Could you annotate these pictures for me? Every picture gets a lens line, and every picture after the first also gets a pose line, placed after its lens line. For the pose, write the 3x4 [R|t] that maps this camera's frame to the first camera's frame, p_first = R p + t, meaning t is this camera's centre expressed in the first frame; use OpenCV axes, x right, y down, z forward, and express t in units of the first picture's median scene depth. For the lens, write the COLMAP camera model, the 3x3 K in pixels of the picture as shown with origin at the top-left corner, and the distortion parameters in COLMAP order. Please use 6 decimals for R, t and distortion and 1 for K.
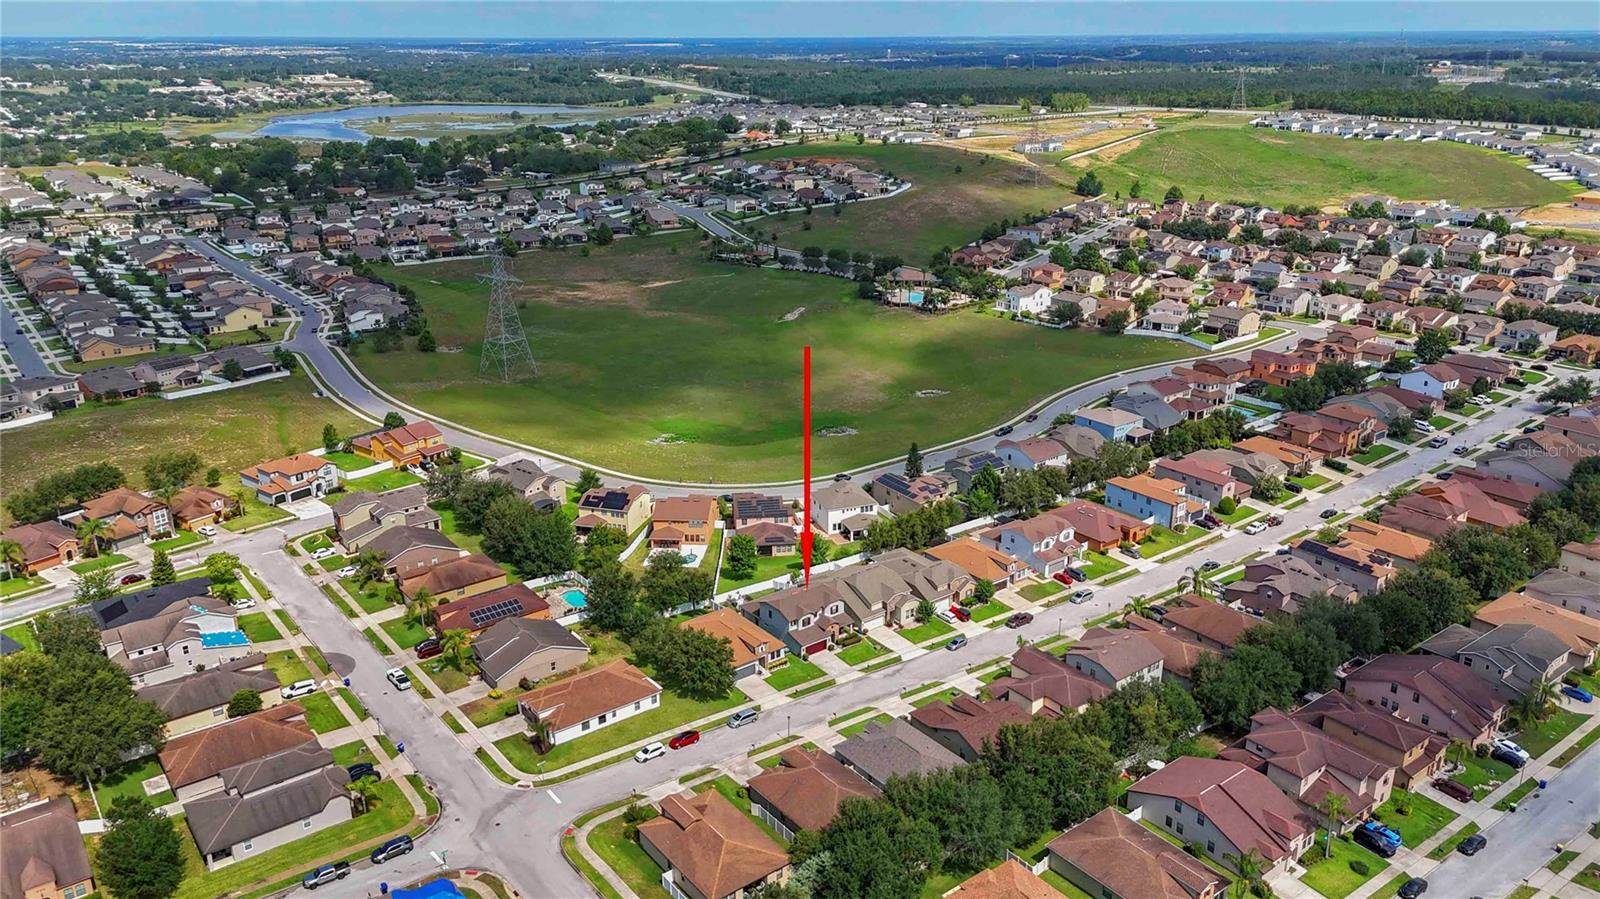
lens RADIAL K [[1179.6, 0, 800.0], [0, 1179.6, 449.5], [0, 0, 1]] dist [0.089689, -0.096504]
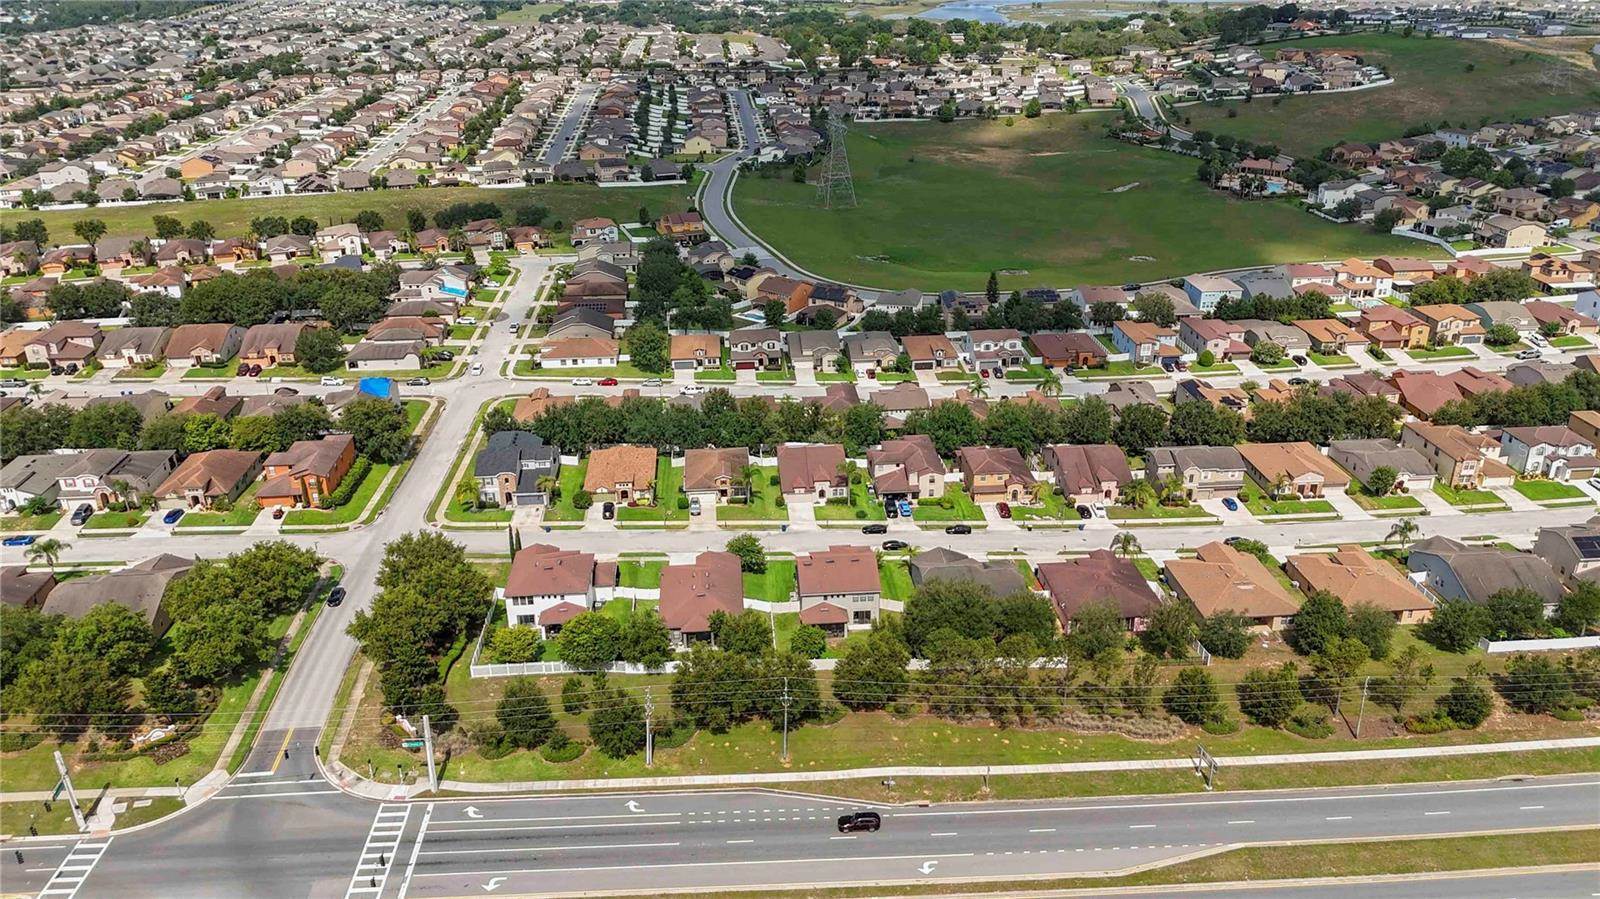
lens RADIAL K [[1179.6, 0, 800.0], [0, 1179.6, 449.5], [0, 0, 1]] dist [0.089689, -0.096504]
pose [[0.839066, 0.216948, -0.498900, 0.560863], [-0.175504, 0.975960, 0.129230, 0.048720], [0.514943, -0.020874, 0.856970, -0.141144]]
